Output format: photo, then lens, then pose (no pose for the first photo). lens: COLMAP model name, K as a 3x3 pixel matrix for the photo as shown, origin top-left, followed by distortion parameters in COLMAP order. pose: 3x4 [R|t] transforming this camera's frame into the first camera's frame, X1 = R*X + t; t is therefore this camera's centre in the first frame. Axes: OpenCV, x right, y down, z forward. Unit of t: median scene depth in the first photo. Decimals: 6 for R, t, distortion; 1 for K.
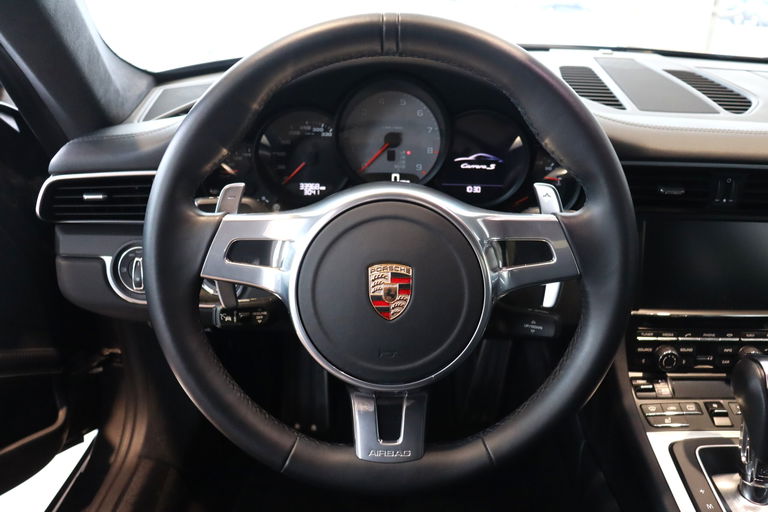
lens RADIAL K [[629.6, 0, 383.2], [0, 629.6, 258.7], [0, 0, 1]] dist [-0.094922, 0.012772]
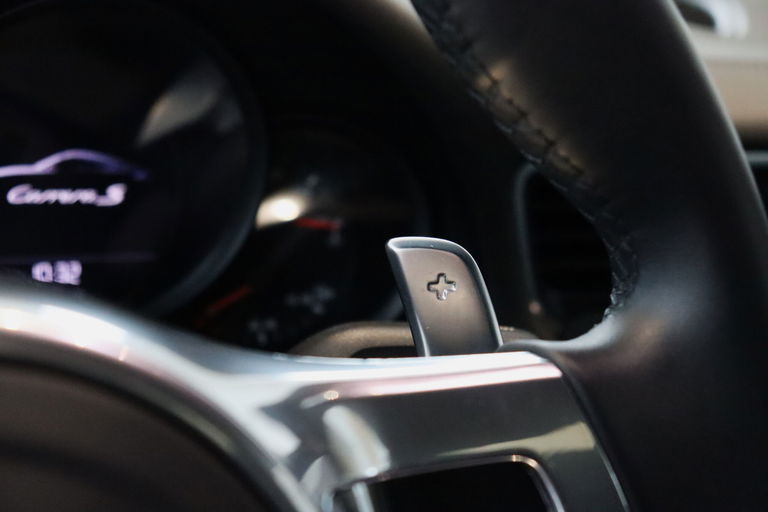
lens RADIAL K [[1437.0, 0, 383.4], [0, 1437.0, 256.7], [0, 0, 1]] dist [0.205055, 0.000000]
pose [[0.871302, -0.060005, 0.487065, -0.056633], [0.114024, 0.990088, -0.082000, -0.050451], [-0.477316, 0.126984, 0.869508, 0.373508]]
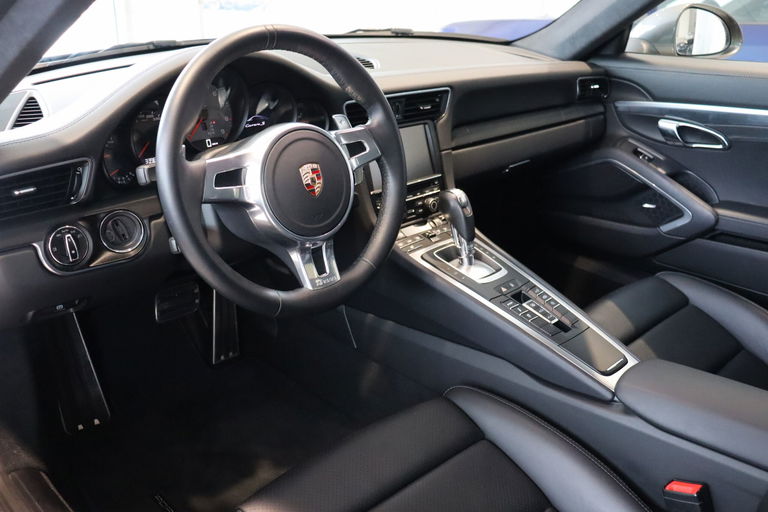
lens RADIAL K [[731.6, 0, 384.0], [0, 731.6, 257.1], [0, 0, 1]] dist [-0.071857, 0.000000]
pose [[0.722264, -0.272310, 0.635753, -0.859235], [0.294415, 0.952836, 0.073648, 0.118698], [-0.625823, 0.133982, 0.768371, -0.481343]]
